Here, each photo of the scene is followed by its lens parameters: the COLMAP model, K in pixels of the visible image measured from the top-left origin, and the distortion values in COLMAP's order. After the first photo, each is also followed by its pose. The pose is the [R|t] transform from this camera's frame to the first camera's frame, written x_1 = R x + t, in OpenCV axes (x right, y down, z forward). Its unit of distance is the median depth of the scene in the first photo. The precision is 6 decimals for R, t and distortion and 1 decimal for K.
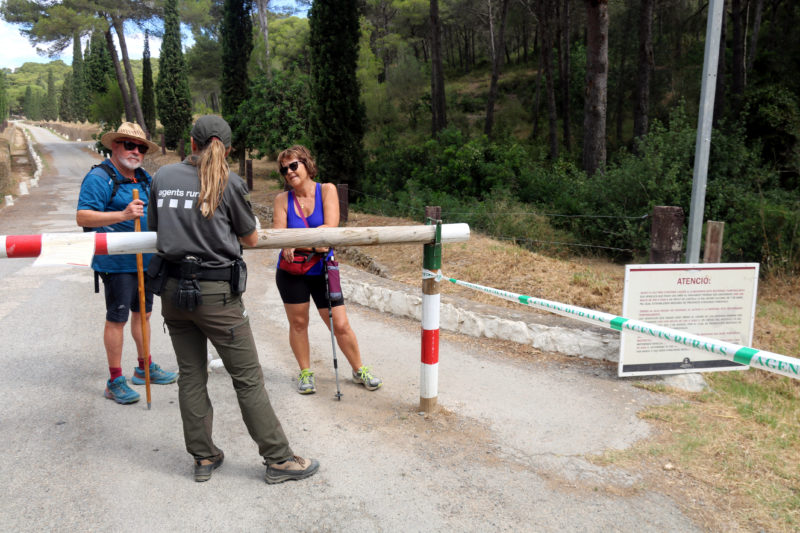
lens RADIAL K [[652.5, 0, 372.8], [0, 652.5, 252.2], [0, 0, 1]] dist [-0.001503, 0.002154]
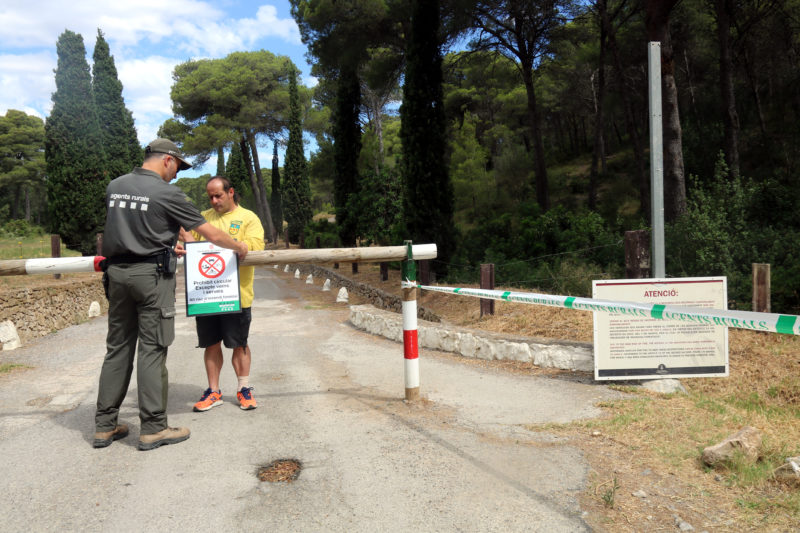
lens RADIAL K [[652.5, 0, 372.8], [0, 652.5, 252.2], [0, 0, 1]] dist [-0.001503, 0.002154]
pose [[0.979950, -0.043799, -0.194370, 0.075843], [0.015361, 0.989243, -0.145473, 0.042989], [0.198651, 0.139570, 0.970081, -0.065060]]
